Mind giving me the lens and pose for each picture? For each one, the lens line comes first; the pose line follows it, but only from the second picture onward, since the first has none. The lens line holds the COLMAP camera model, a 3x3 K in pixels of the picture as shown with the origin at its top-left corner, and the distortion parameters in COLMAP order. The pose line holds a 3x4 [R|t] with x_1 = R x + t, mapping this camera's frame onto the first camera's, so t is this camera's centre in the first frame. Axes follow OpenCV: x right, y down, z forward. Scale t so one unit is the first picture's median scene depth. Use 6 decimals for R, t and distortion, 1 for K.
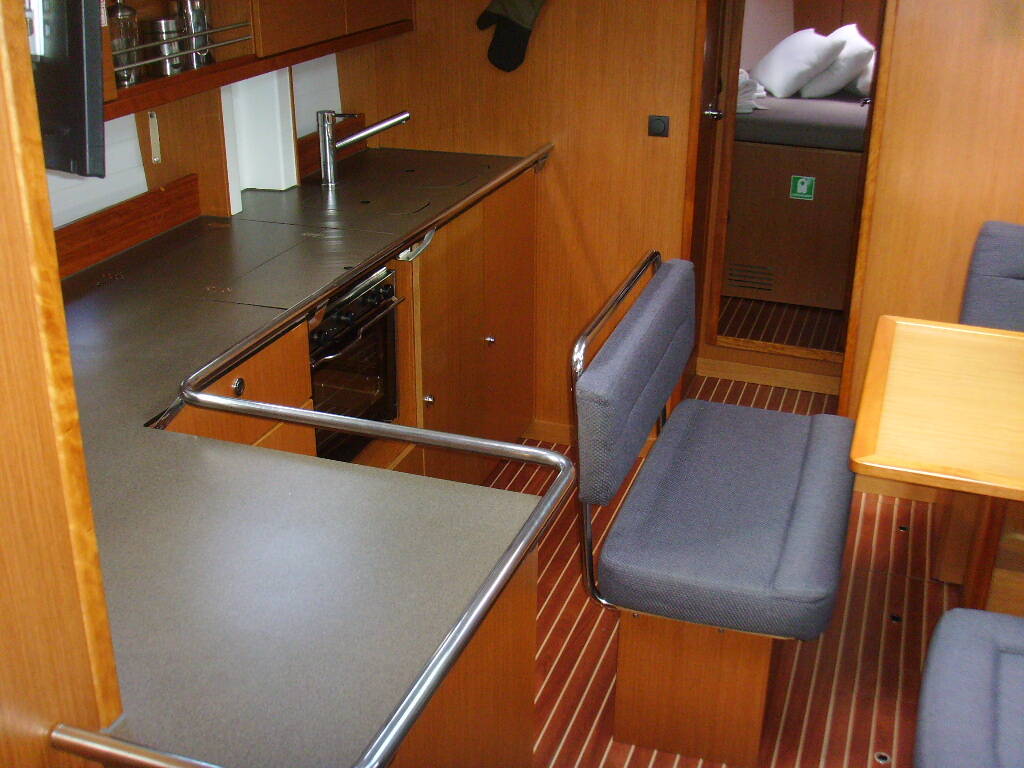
lens RADIAL K [[1218.5, 0, 520.3], [0, 1218.5, 387.2], [0, 0, 1]] dist [-0.175054, 0.272650]
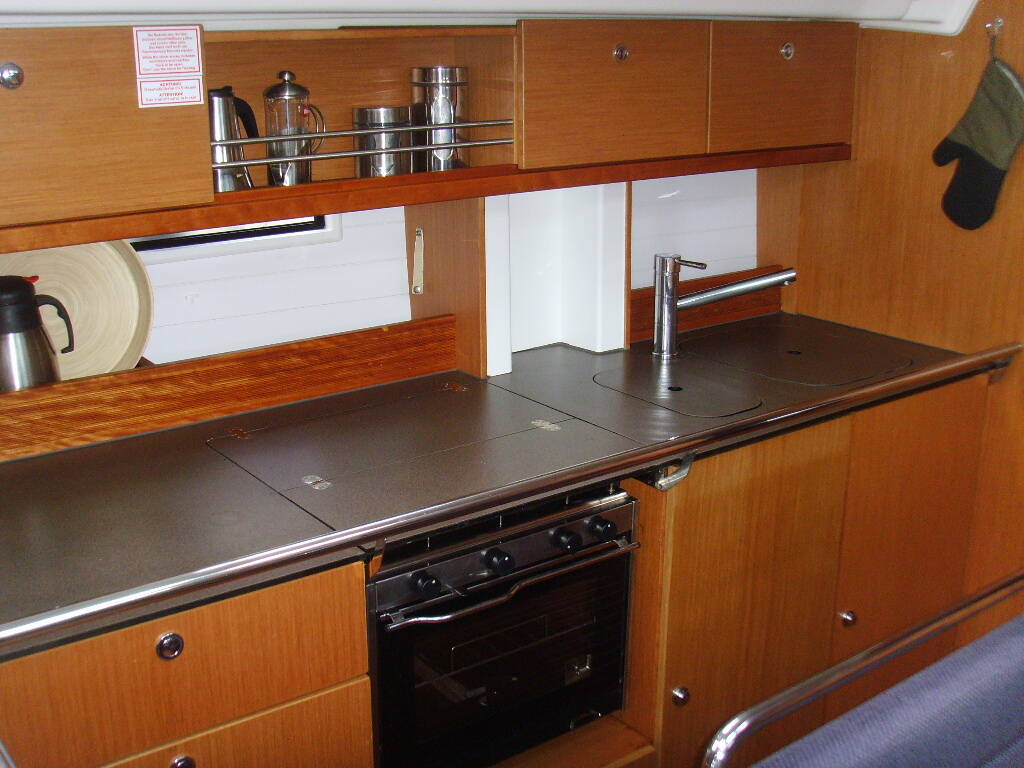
lens RADIAL K [[1218.5, 0, 520.3], [0, 1218.5, 387.2], [0, 0, 1]] dist [-0.175054, 0.272650]
pose [[0.832089, 0.159709, -0.531151, 0.163354], [-0.217110, 0.975017, -0.046947, -0.096657], [0.510384, 0.154382, 0.845976, 0.344276]]
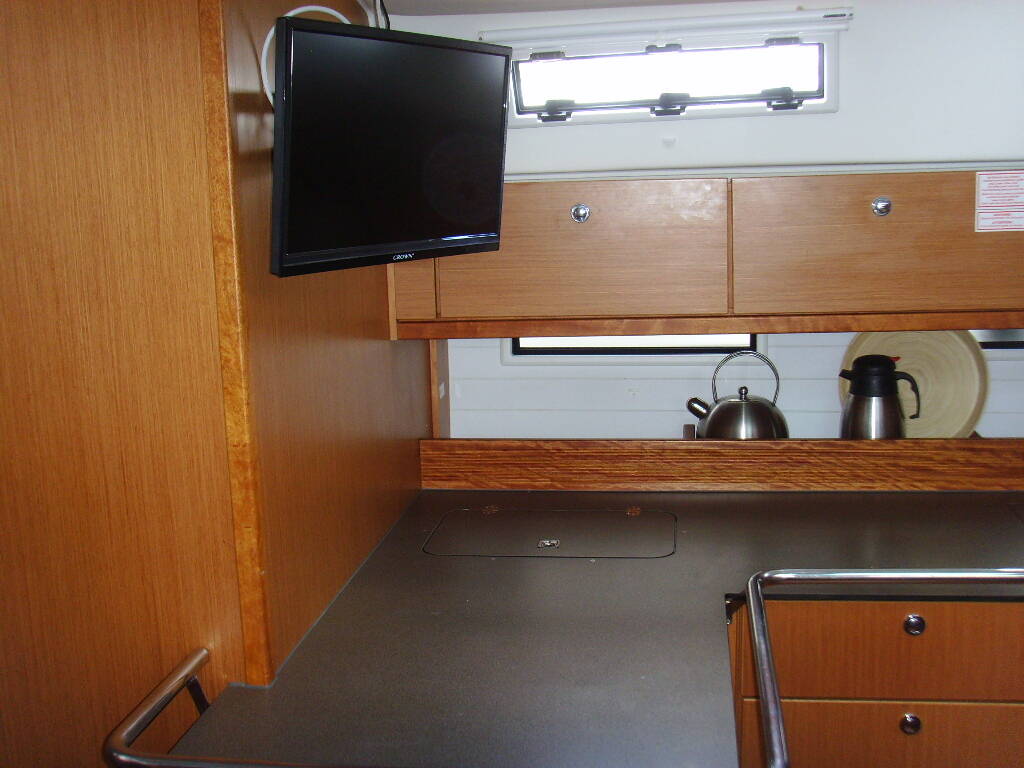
lens RADIAL K [[1218.5, 0, 520.3], [0, 1218.5, 387.2], [0, 0, 1]] dist [-0.175054, 0.272650]
pose [[0.186773, 0.155165, -0.970072, 0.340133], [-0.356117, 0.930981, 0.080347, -0.083987], [0.915585, 0.330453, 0.229139, 0.316971]]
